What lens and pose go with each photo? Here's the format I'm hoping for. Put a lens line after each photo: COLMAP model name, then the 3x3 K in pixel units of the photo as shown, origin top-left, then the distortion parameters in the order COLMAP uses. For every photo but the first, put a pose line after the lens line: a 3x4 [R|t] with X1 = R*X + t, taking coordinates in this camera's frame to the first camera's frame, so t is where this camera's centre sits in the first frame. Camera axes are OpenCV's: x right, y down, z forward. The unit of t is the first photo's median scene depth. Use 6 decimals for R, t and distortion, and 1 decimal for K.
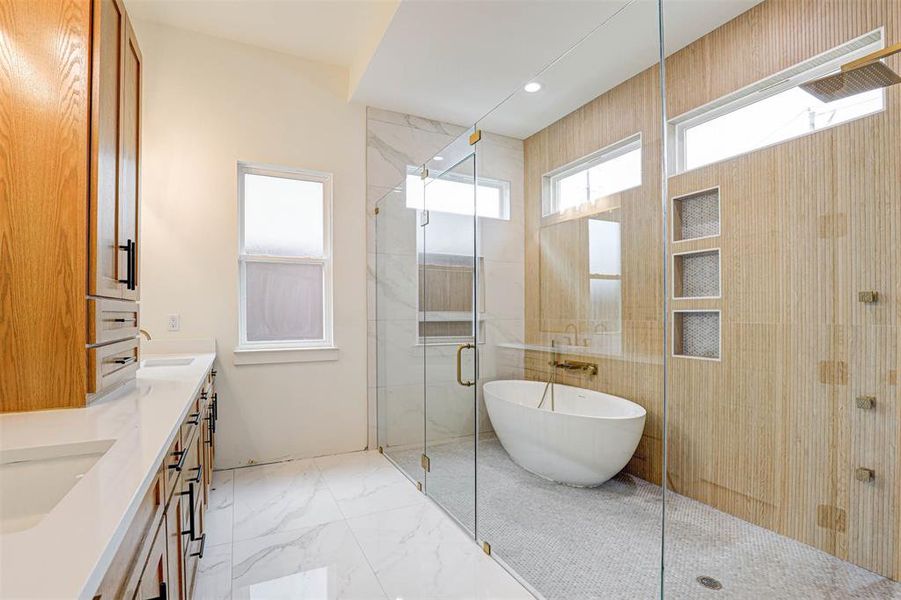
lens RADIAL K [[429.8, 0, 454.3], [0, 429.8, 316.8], [0, 0, 1]] dist [-0.014002, 0.000126]
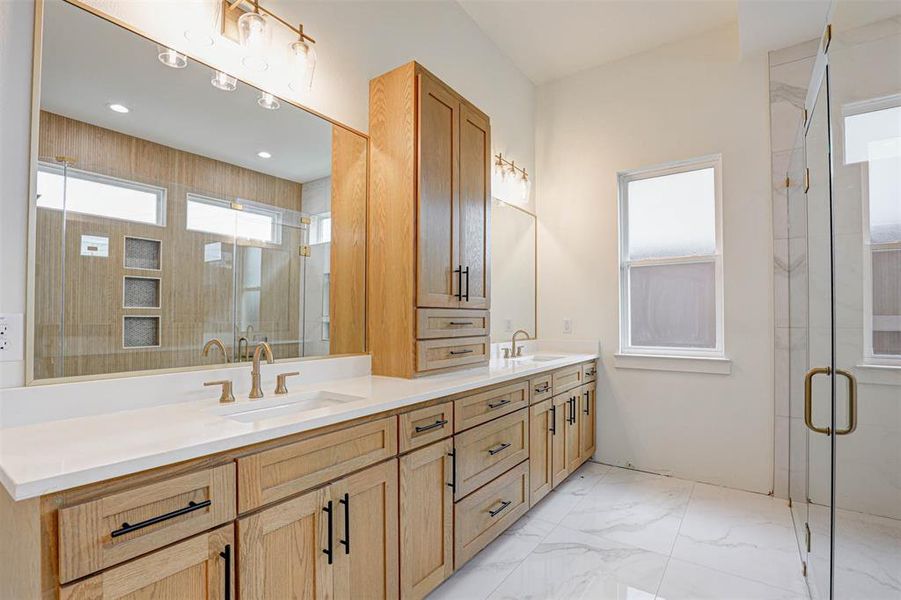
lens RADIAL K [[429.8, 0, 454.3], [0, 429.8, 316.8], [0, 0, 1]] dist [-0.014002, 0.000126]
pose [[0.481308, -0.000751, -0.876551, 0.208063], [-0.007102, 0.999963, -0.004757, -0.003553], [0.876523, 0.008515, 0.481285, 0.141168]]
